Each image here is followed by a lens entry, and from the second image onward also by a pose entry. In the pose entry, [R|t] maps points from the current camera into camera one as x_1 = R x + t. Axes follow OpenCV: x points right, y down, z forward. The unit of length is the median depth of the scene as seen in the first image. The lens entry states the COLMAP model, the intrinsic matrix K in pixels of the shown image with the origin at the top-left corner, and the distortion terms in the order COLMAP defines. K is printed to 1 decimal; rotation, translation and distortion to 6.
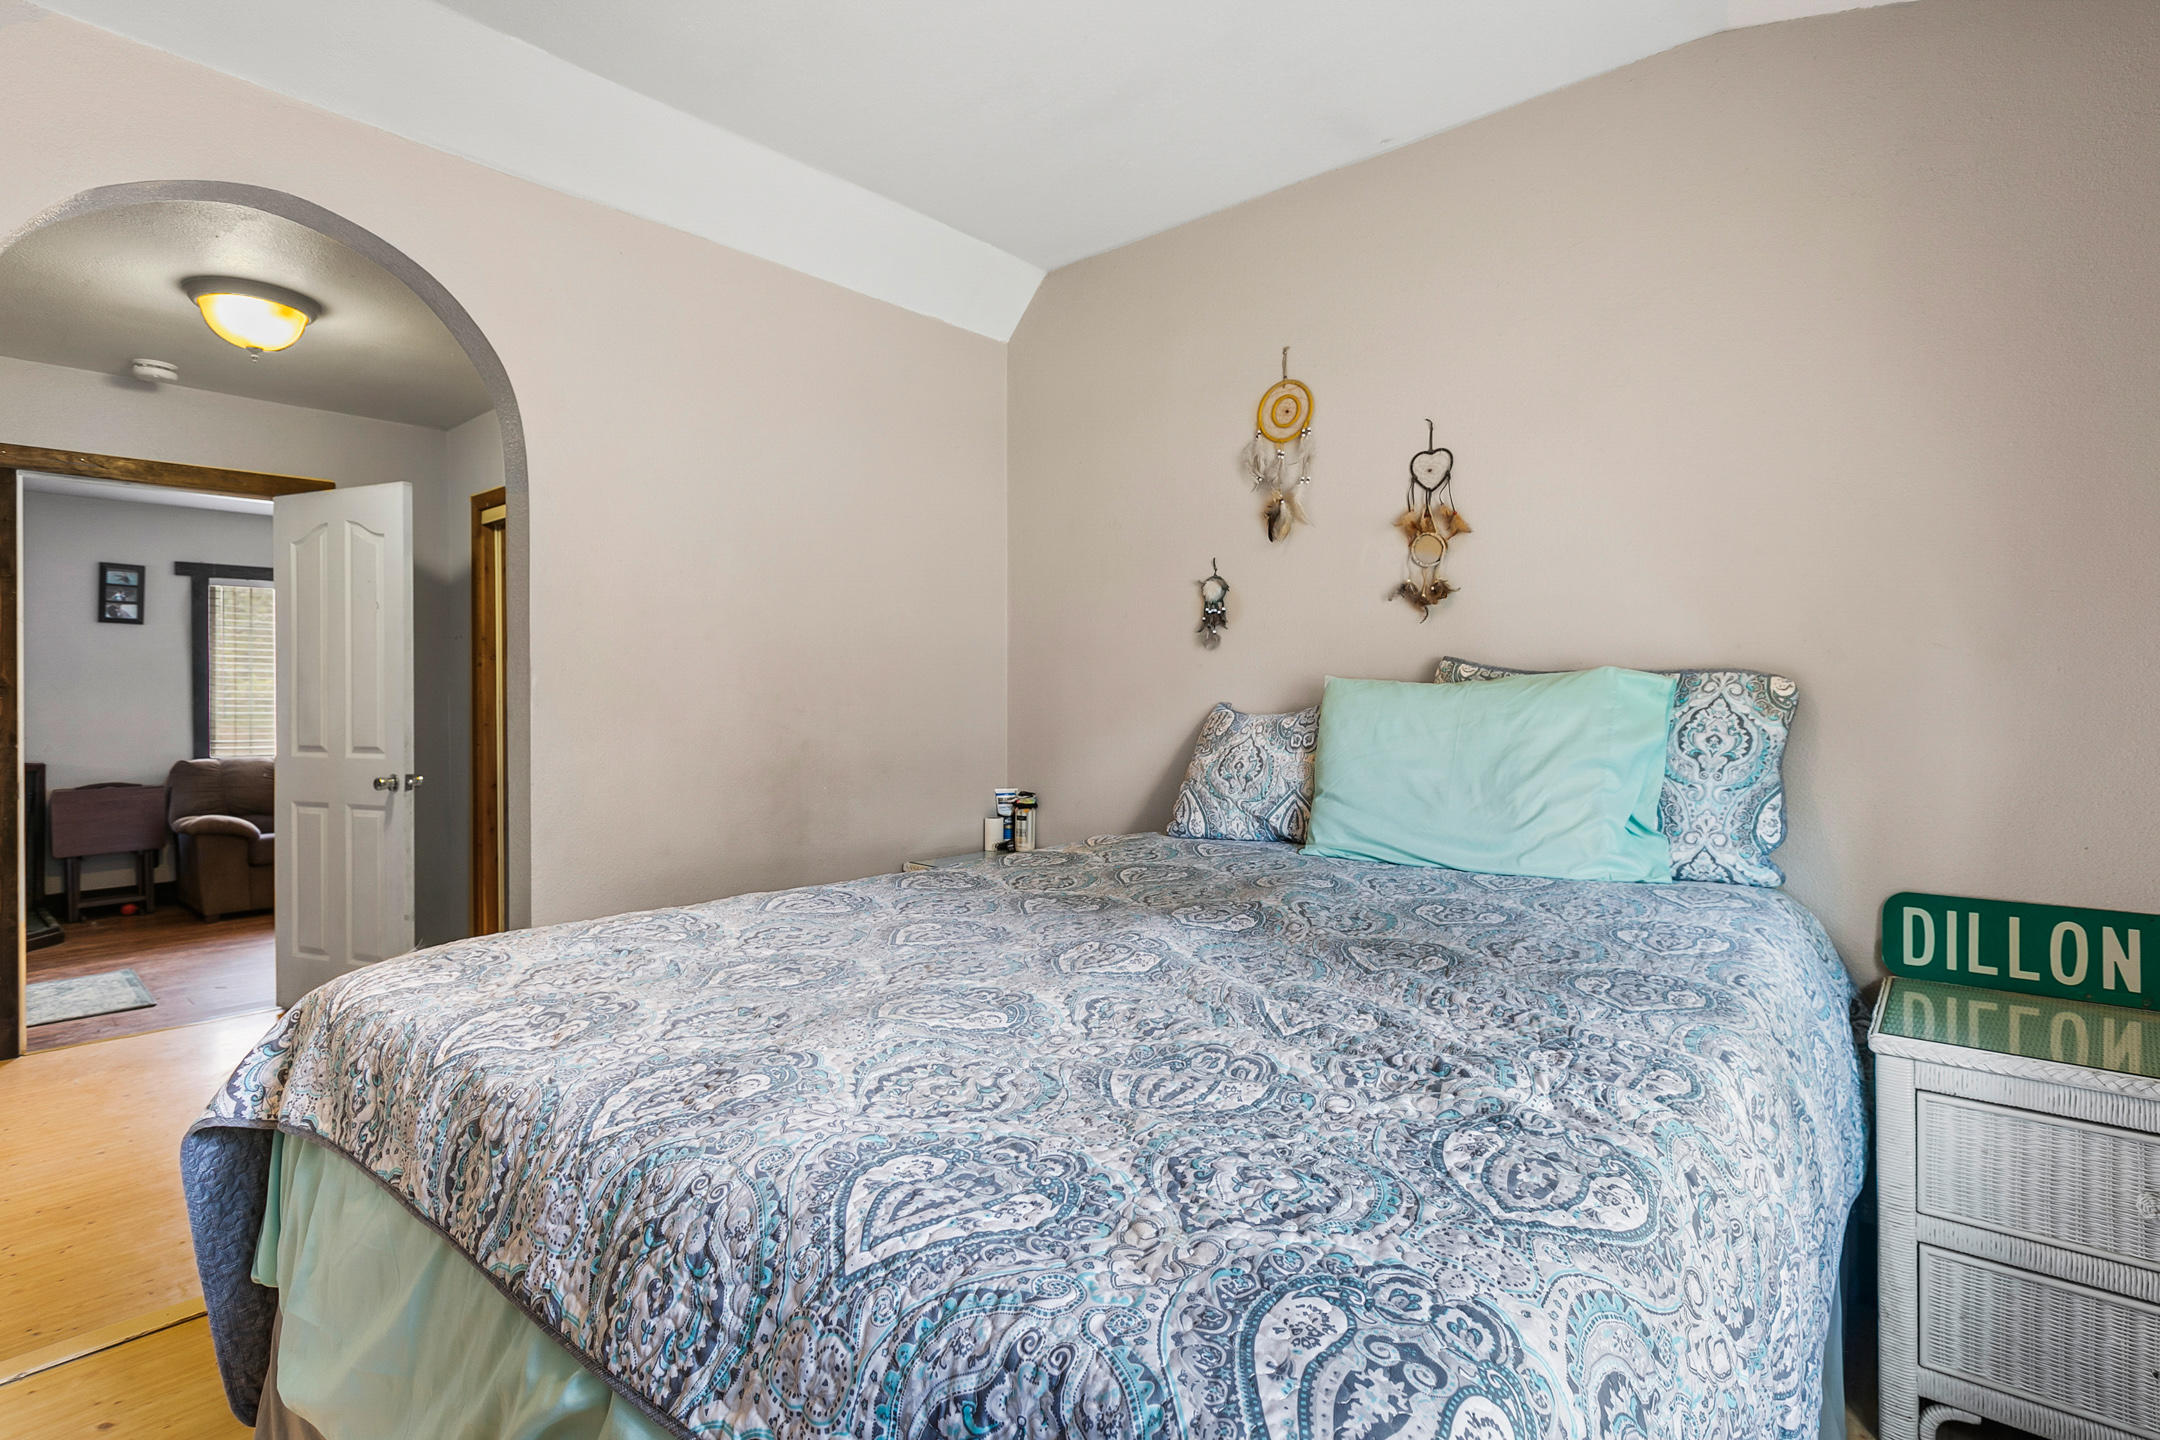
lens RADIAL K [[1051.3, 0, 1080.4], [0, 1051.3, 681.4], [0, 0, 1]] dist [0.000487, -0.000061]
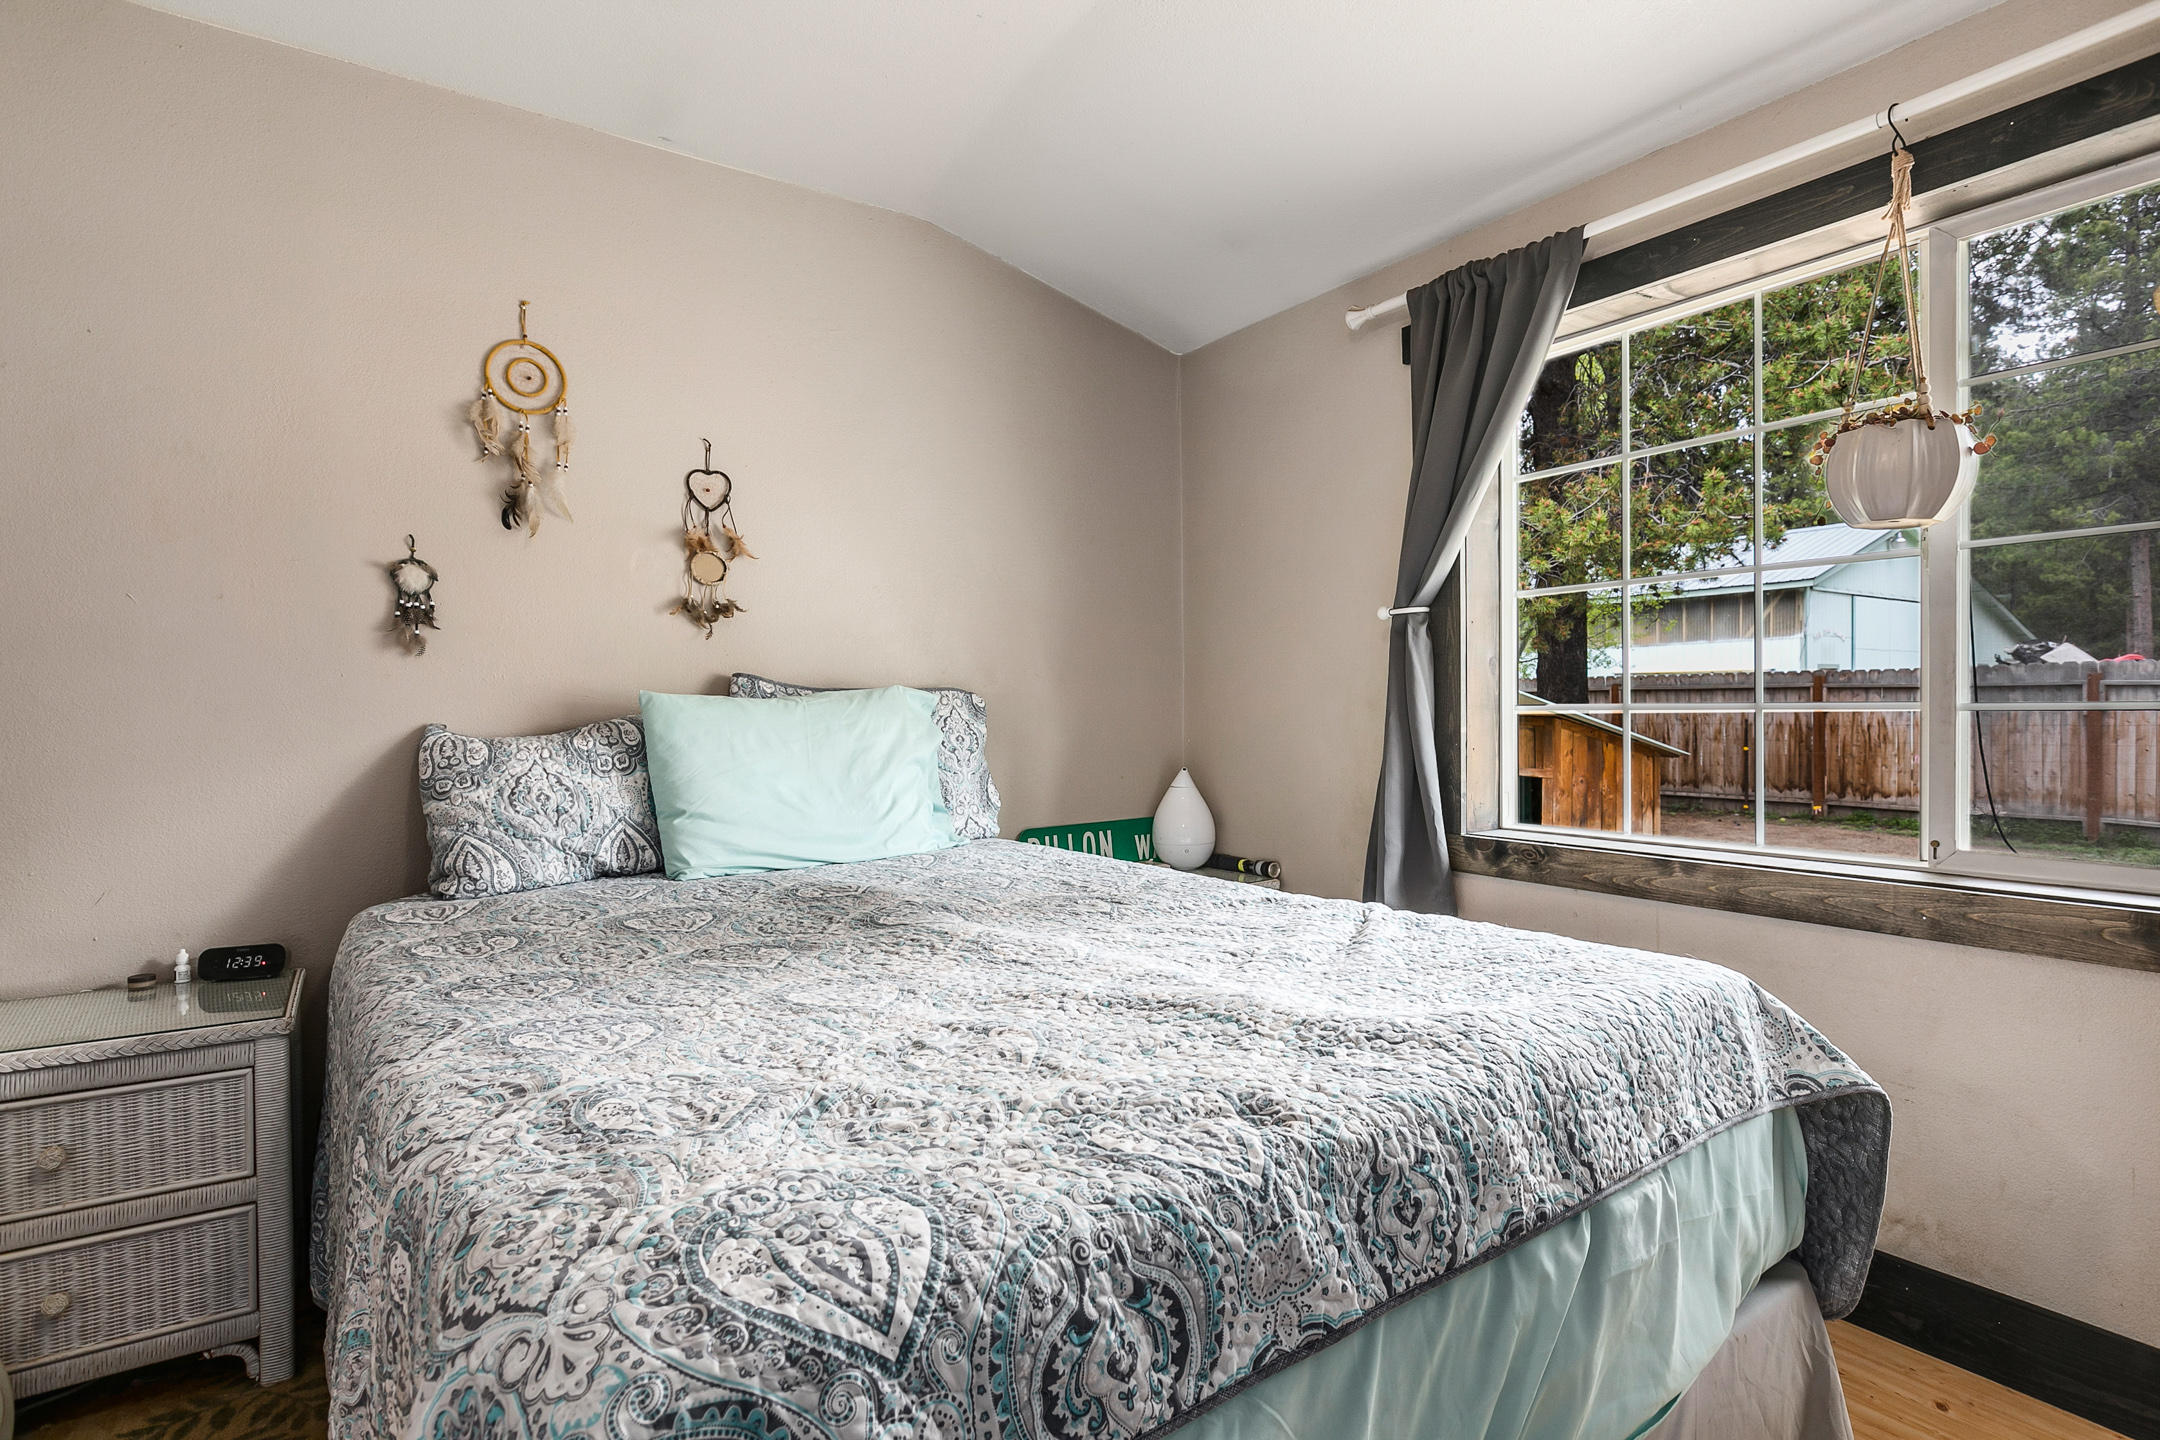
lens RADIAL K [[1067.9, 0, 1080.0], [0, 1067.9, 720.0], [0, 0, 1]] dist [0.000663, -0.000182]
pose [[0.255099, -0.016933, 0.966767, -0.575481], [0.003003, 0.999856, 0.016720, 0.005703], [-0.966910, -0.001362, 0.255113, 0.384885]]
